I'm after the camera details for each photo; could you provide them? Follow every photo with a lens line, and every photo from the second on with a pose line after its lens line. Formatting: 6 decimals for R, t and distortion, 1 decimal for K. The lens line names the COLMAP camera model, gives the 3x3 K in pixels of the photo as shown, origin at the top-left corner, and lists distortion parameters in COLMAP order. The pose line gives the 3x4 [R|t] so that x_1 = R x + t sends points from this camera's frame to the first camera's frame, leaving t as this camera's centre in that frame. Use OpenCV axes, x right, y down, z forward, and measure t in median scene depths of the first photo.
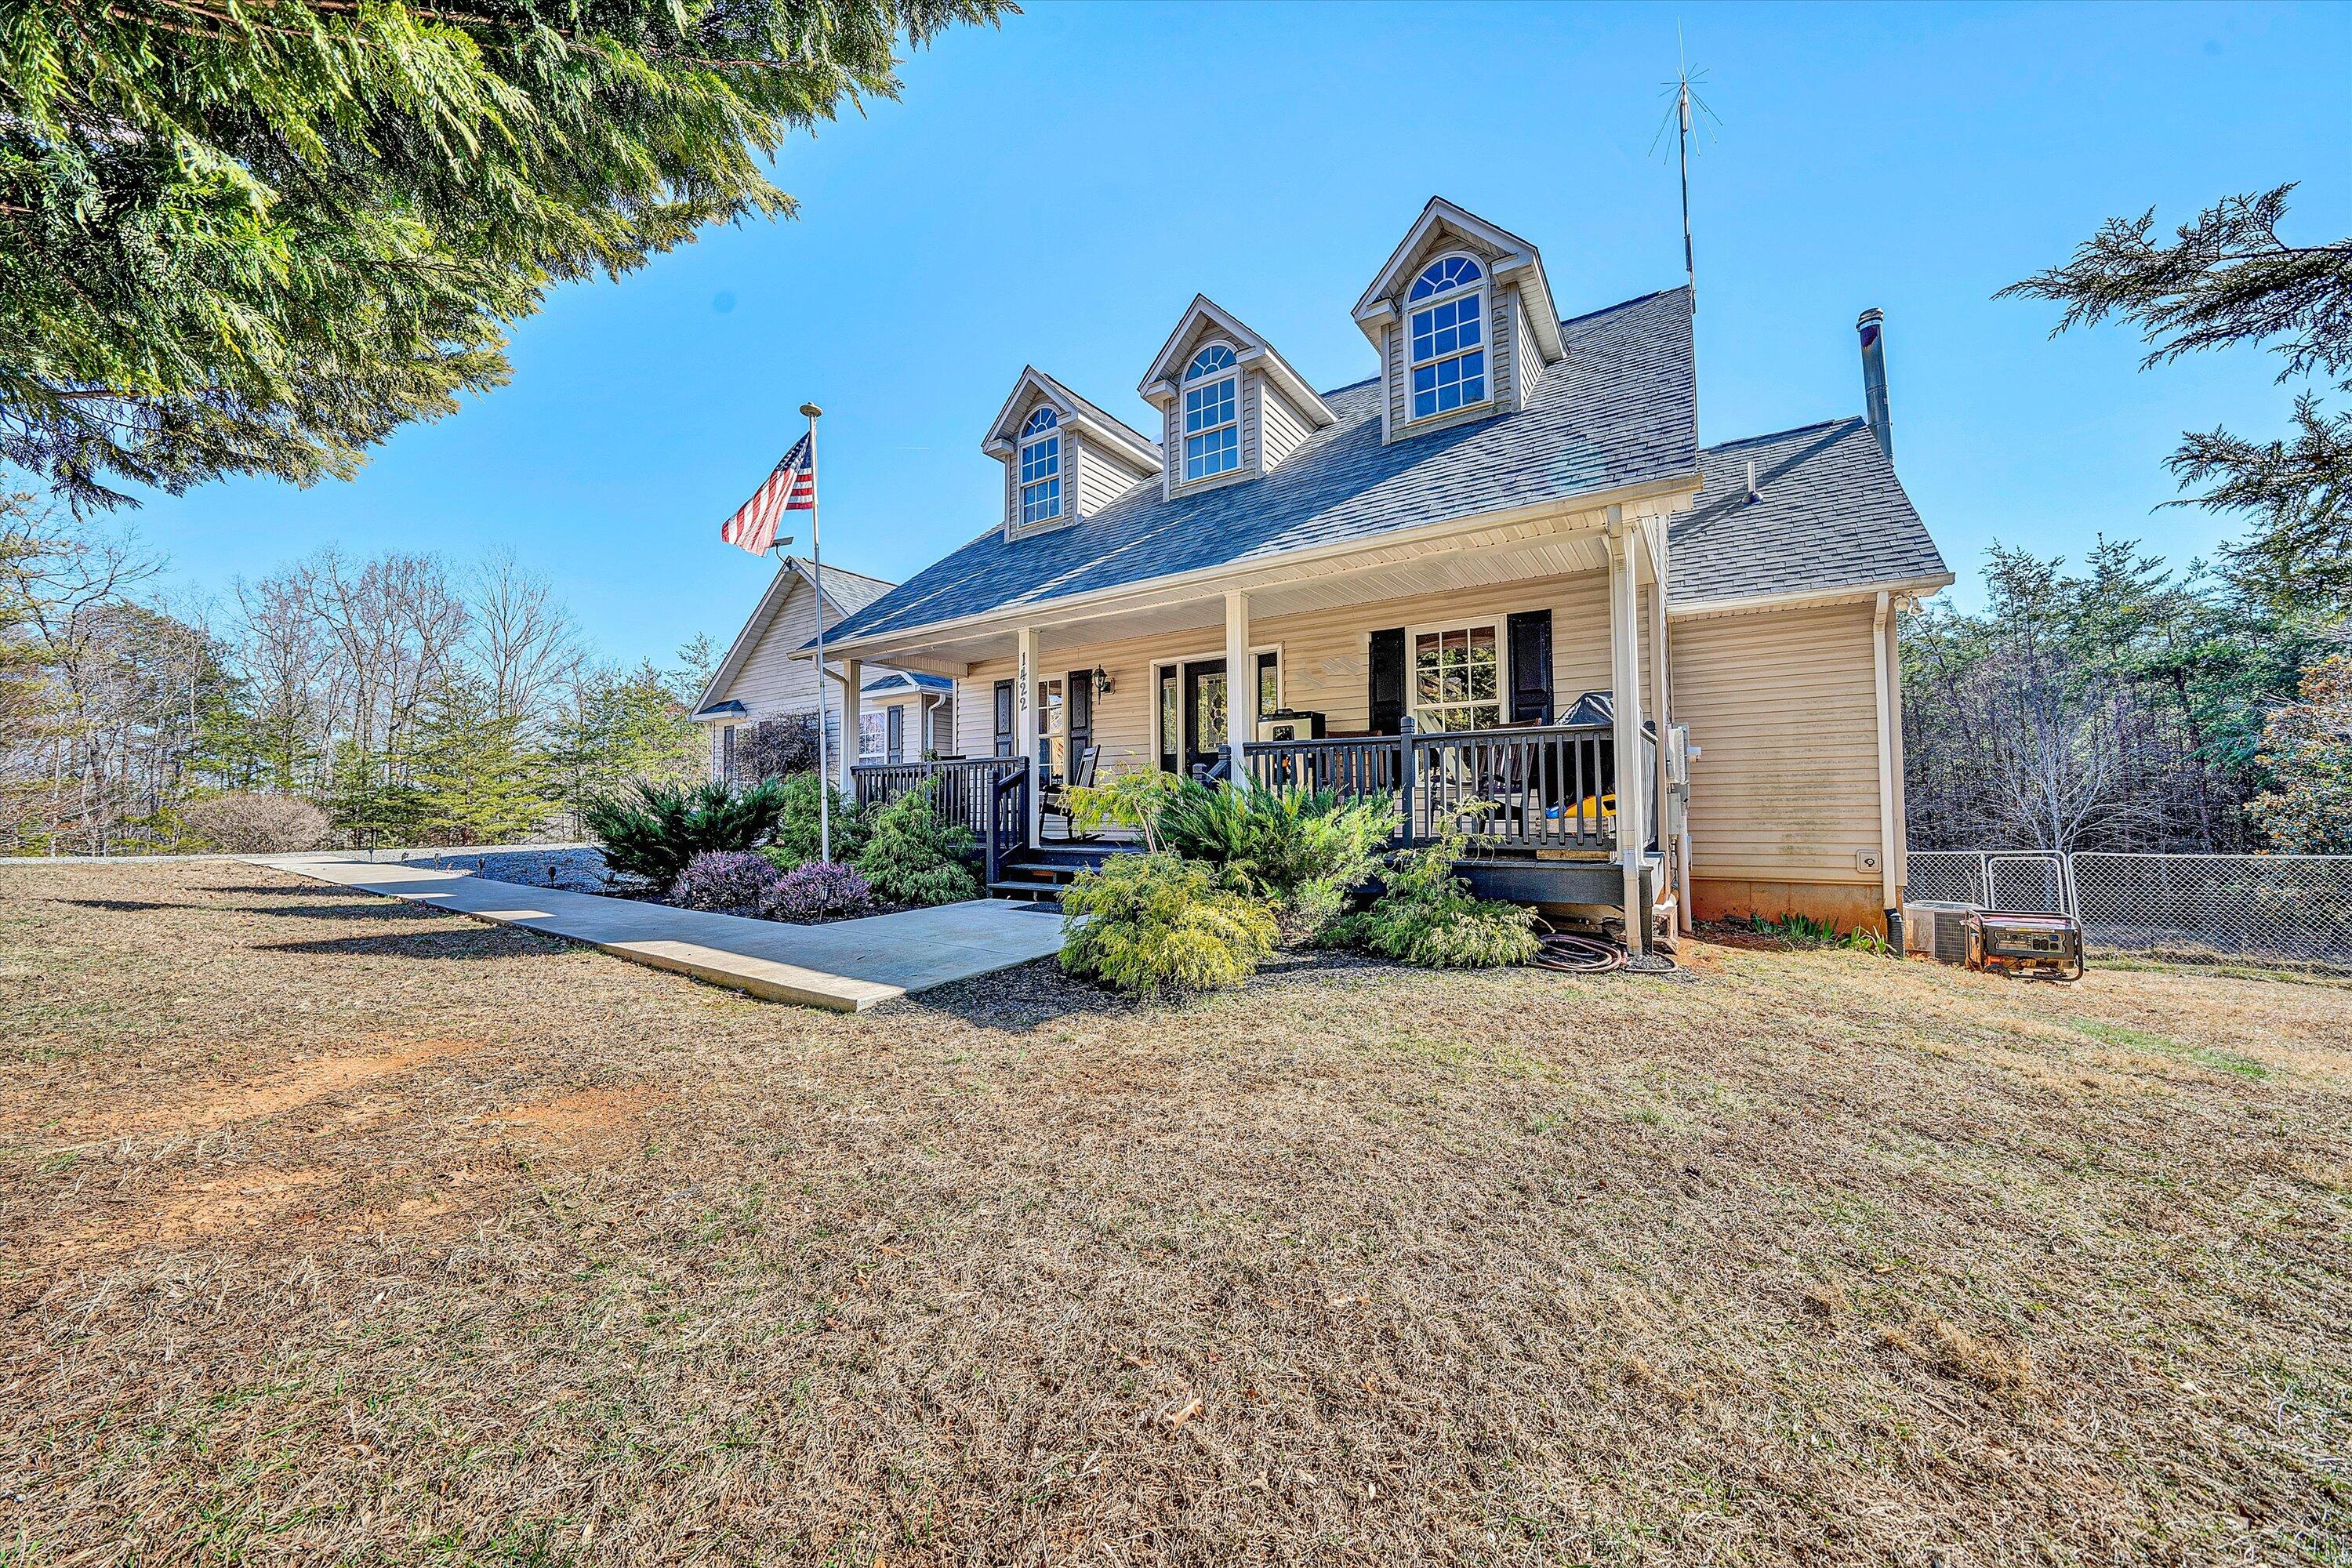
lens RADIAL K [[881.3, 0, 1169.2], [0, 881.3, 777.4], [0, 0, 1]] dist [-0.013768, 0.000248]
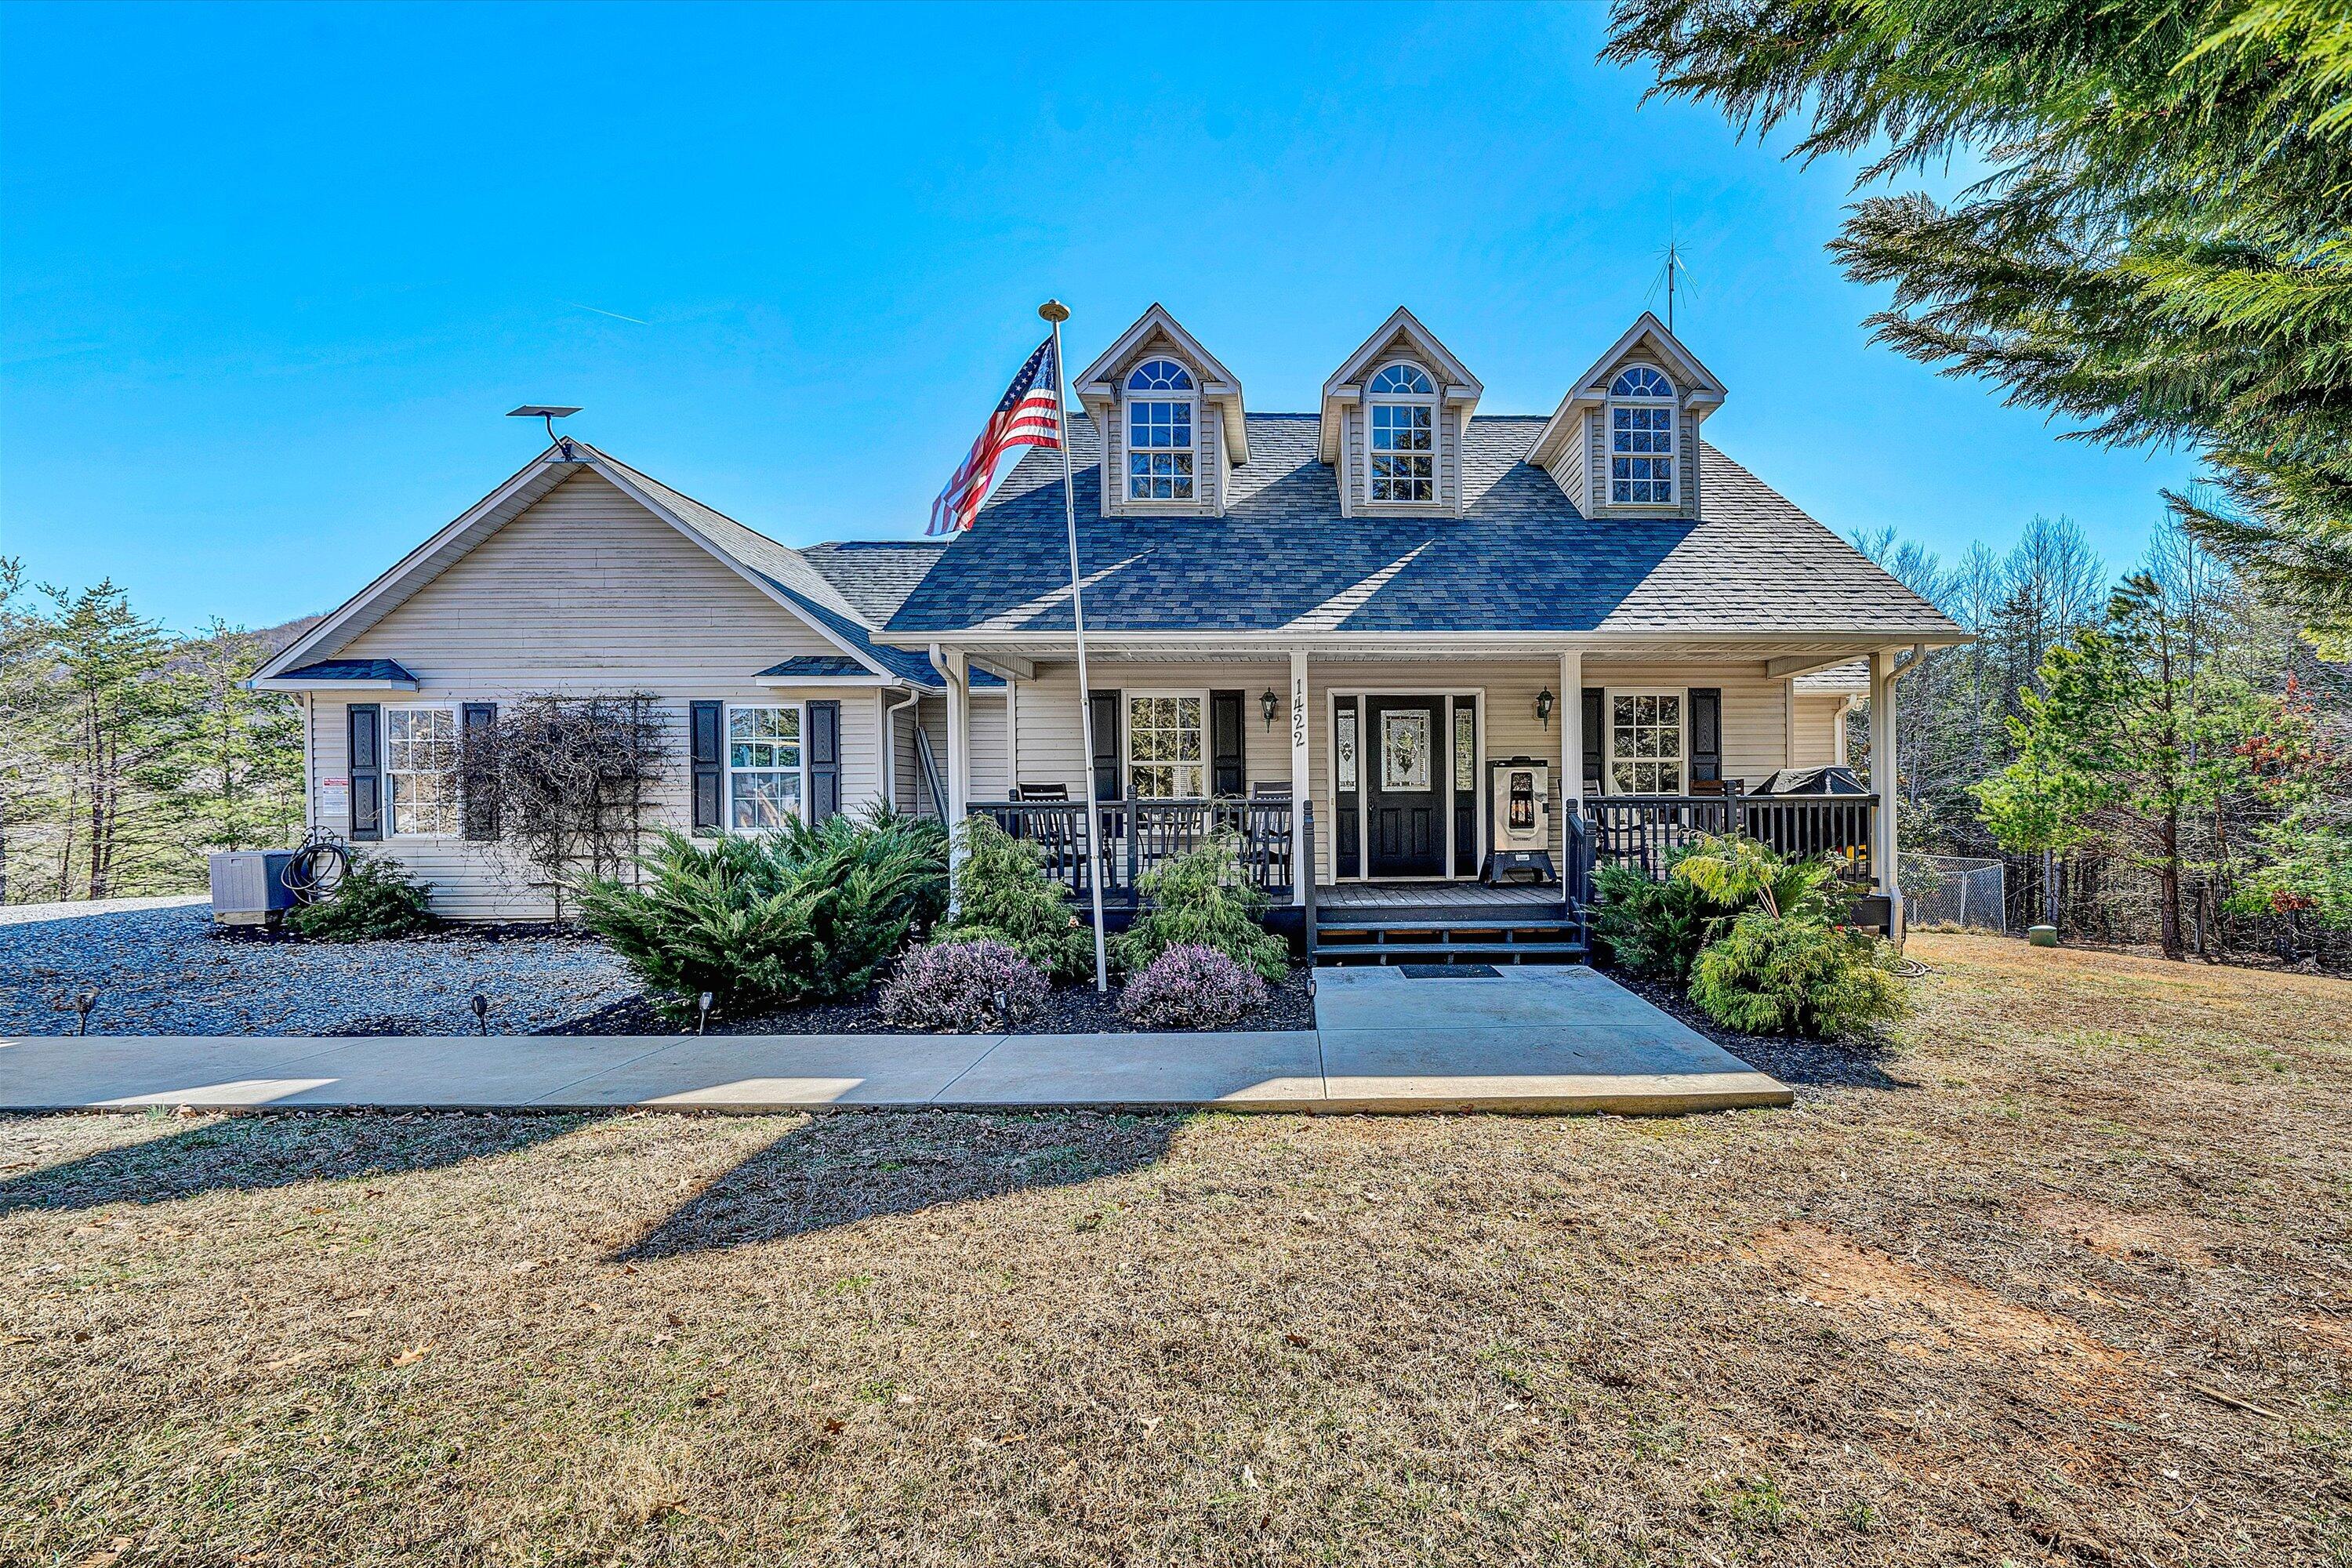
lens RADIAL K [[785.1, 0, 1176.1], [0, 785.1, 840.9], [0, 0, 1]] dist [0.010730, 0.000046]
pose [[0.797063, 0.018498, 0.603613, -0.600226], [-0.026690, 0.999633, 0.004609, 0.026245], [-0.603306, -0.019784, 0.797264, 0.412703]]
